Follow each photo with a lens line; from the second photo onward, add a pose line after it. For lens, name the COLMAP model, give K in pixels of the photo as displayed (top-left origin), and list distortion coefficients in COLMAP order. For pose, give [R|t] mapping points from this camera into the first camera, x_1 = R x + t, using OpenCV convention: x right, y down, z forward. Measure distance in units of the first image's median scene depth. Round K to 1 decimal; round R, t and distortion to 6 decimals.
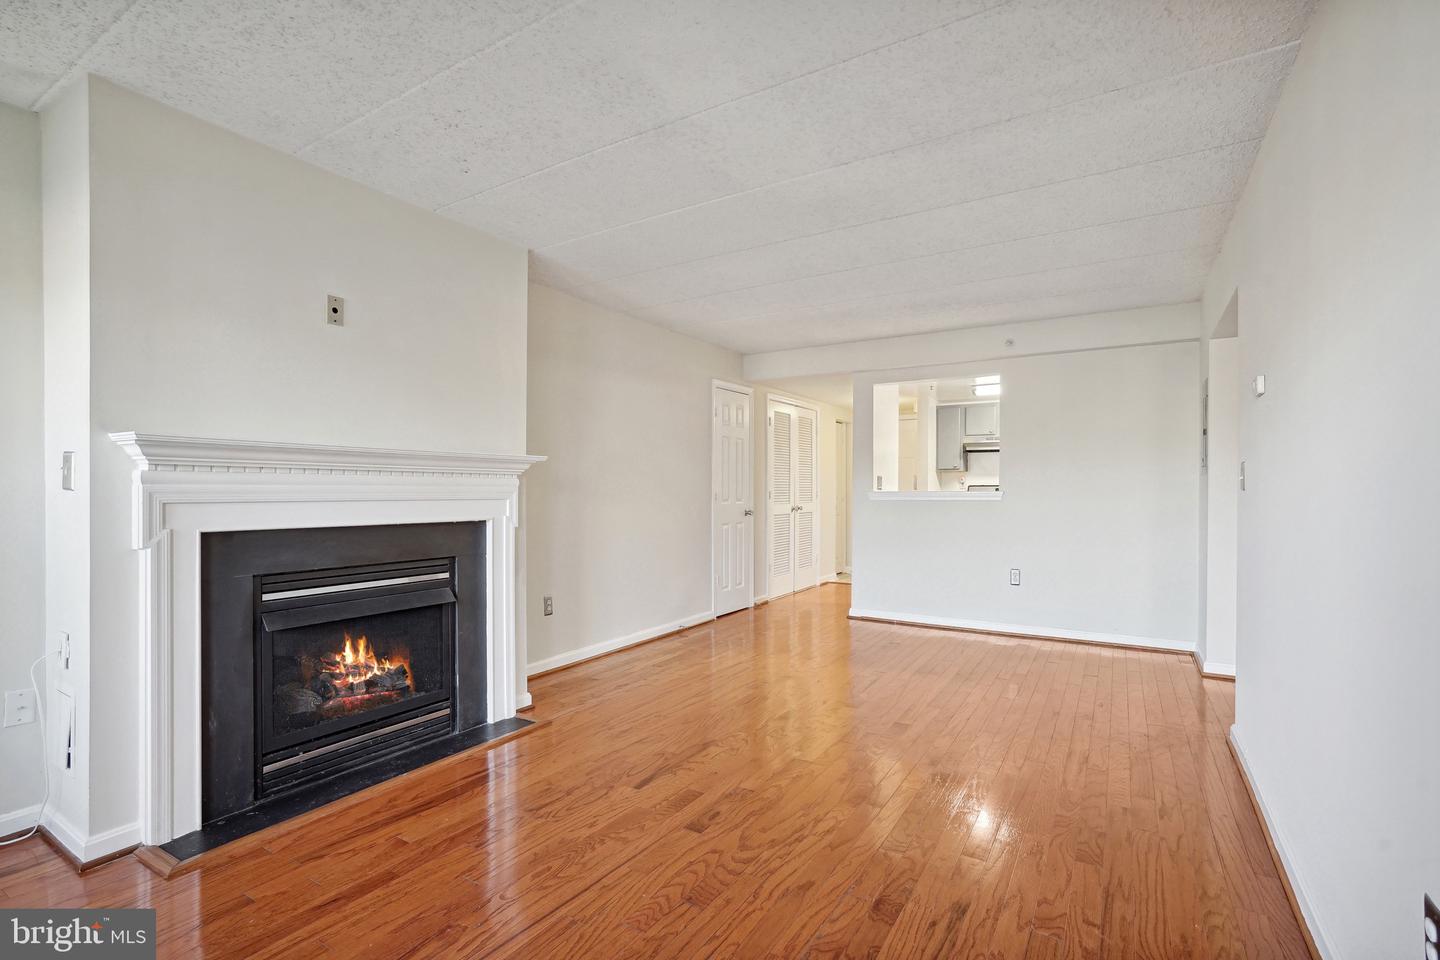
lens RADIAL K [[662.9, 0, 707.3], [0, 662.9, 491.1], [0, 0, 1]] dist [-0.029876, 0.015245]
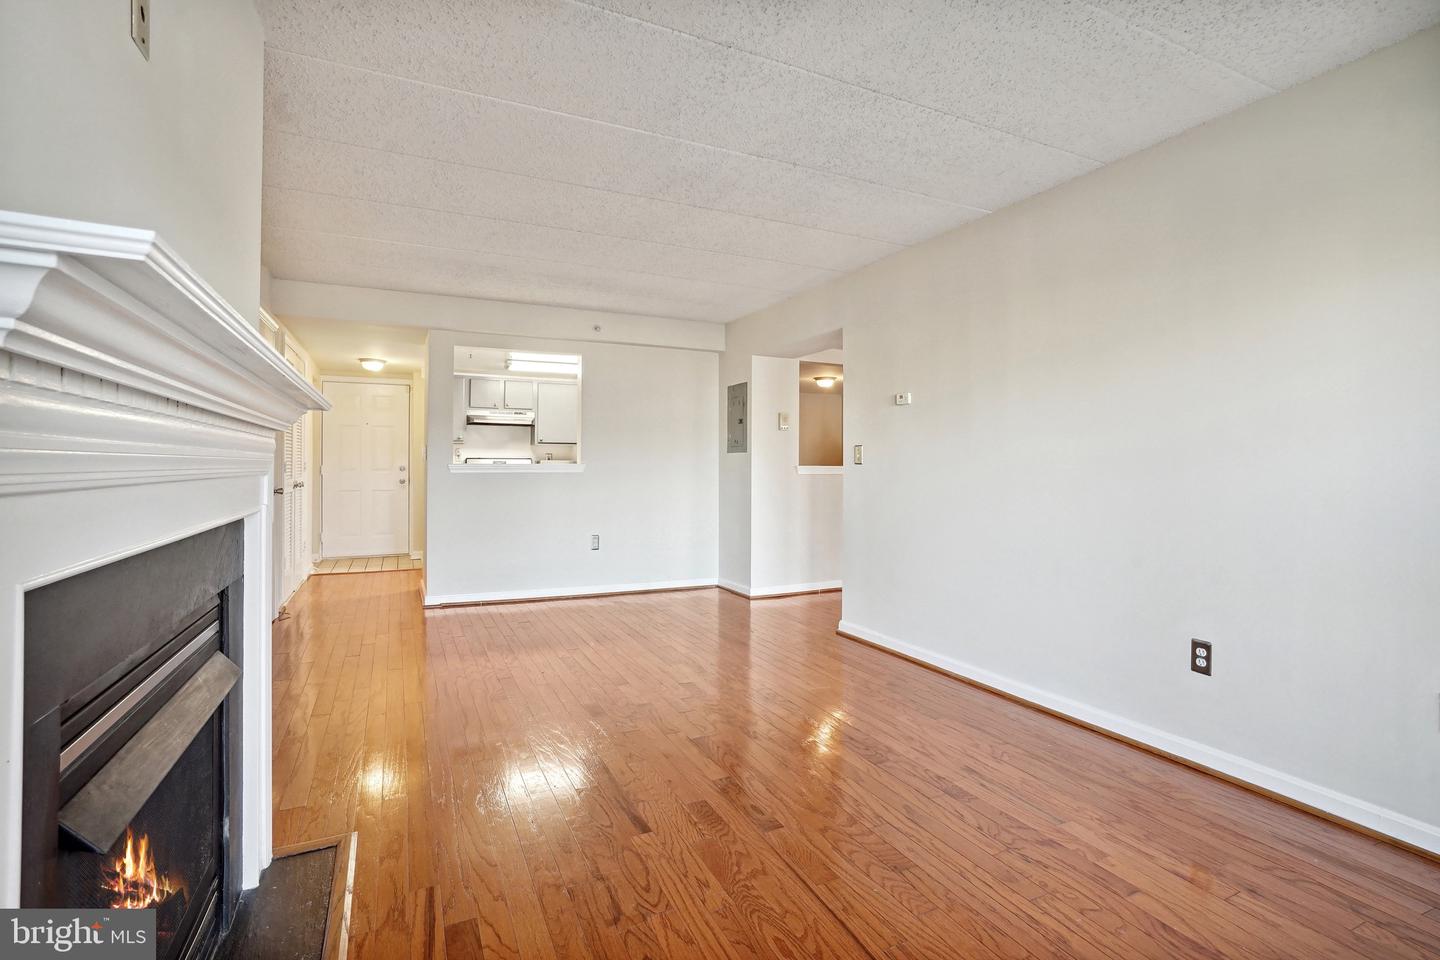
lens RADIAL K [[662.9, 0, 708.0], [0, 662.9, 468.2], [0, 0, 1]] dist [-0.029876, 0.015245]
pose [[0.541642, -0.001177, 0.840608, -0.459934], [-0.004780, 0.999979, 0.004480, 0.001700], [-0.840596, -0.006445, 0.541625, 0.313142]]
